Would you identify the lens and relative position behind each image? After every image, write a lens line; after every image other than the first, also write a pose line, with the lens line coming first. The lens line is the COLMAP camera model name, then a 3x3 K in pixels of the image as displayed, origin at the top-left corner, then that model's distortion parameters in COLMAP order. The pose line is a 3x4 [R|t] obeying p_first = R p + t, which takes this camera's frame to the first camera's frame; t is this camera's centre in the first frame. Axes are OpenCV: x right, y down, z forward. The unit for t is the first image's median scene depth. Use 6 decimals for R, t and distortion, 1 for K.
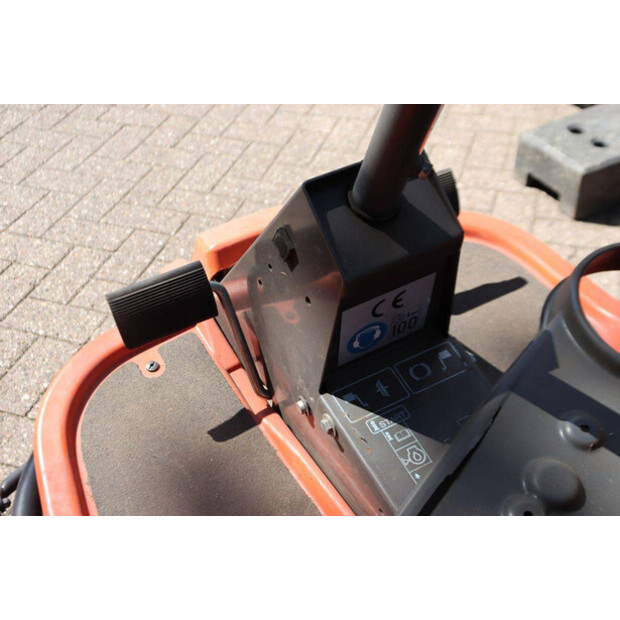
lens RADIAL K [[762.8, 0, 311.4], [0, 762.8, 323.6], [0, 0, 1]] dist [0.023870, 0.000000]
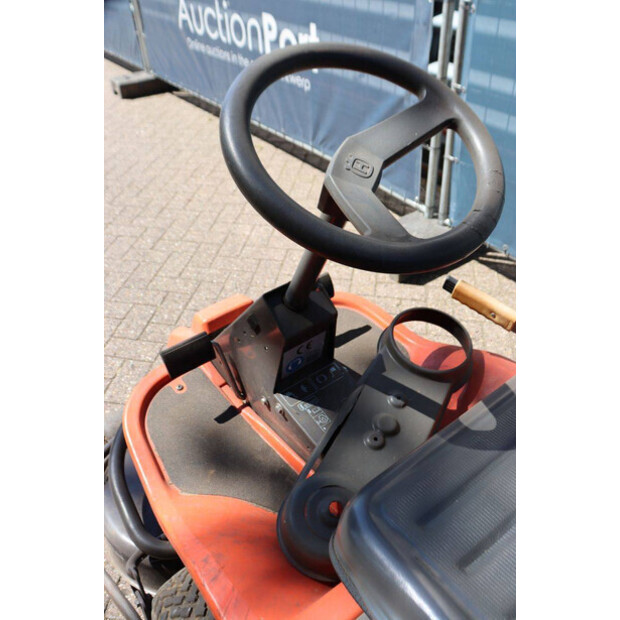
lens RADIAL K [[548.9, 0, 314.6], [0, 548.9, 311.1], [0, 0, 1]] dist [-0.129281, 0.066669]
pose [[0.986123, -0.064545, 0.152954, -0.034280], [0.074729, 0.995288, -0.061791, -0.010771], [-0.148245, 0.072364, 0.986300, -0.176067]]
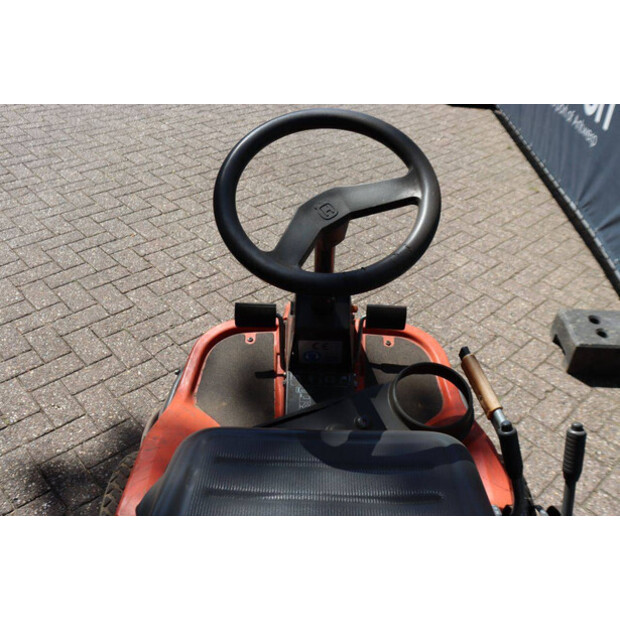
lens RADIAL K [[588.2, 0, 308.2], [0, 588.2, 315.0], [0, 0, 1]] dist [-0.079497, 0.000000]
pose [[0.868128, 0.363199, -0.338289, 0.244482], [-0.387163, 0.922004, -0.003655, -0.034385], [0.310576, 0.134146, 0.941035, -0.298073]]
